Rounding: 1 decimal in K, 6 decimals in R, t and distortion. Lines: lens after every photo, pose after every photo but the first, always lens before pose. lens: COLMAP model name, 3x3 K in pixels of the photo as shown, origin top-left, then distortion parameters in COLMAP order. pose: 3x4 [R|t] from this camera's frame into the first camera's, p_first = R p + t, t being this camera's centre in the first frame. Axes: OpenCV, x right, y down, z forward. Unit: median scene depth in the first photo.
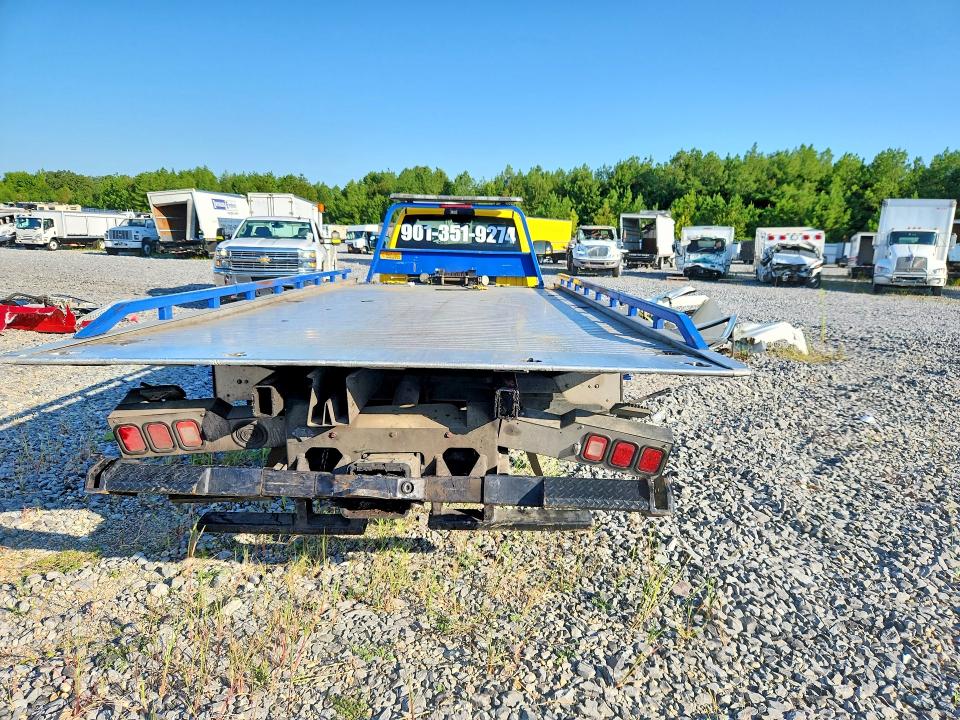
lens RADIAL K [[651.9, 0, 484.7], [0, 651.9, 363.8], [0, 0, 1]] dist [0.022332, -0.002876]
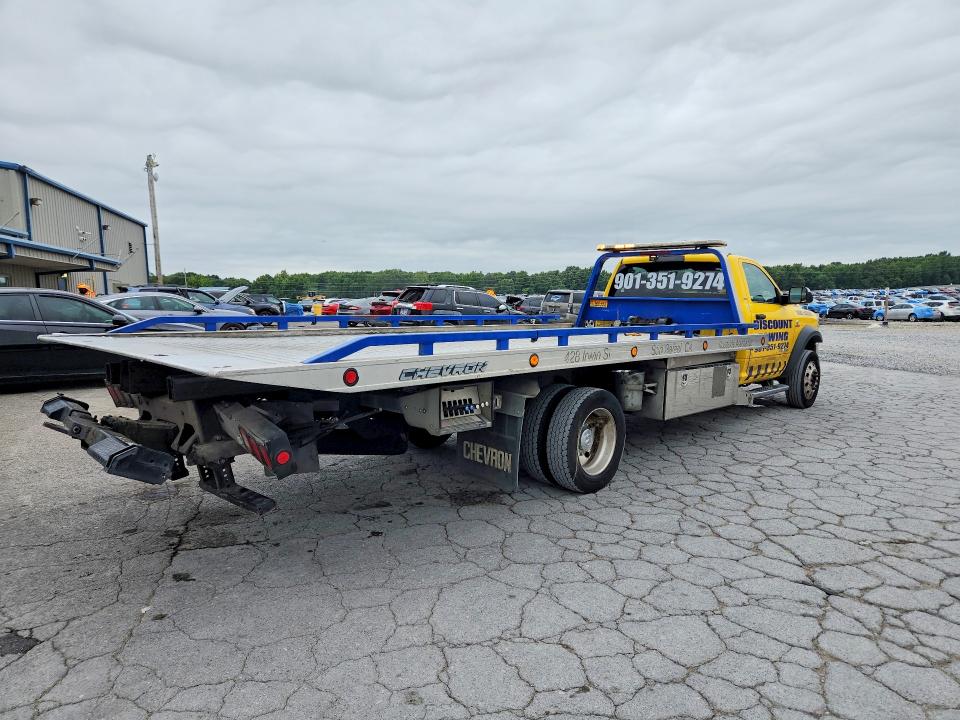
lens RADIAL K [[639.3, 0, 484.8], [0, 639.3, 355.5], [0, 0, 1]] dist [0.021296, -0.015551]
pose [[0.737378, 0.048862, -0.673711, 0.381547], [-0.118993, 0.991179, -0.058351, -0.001878], [0.664917, 0.123193, 0.736688, 0.123442]]
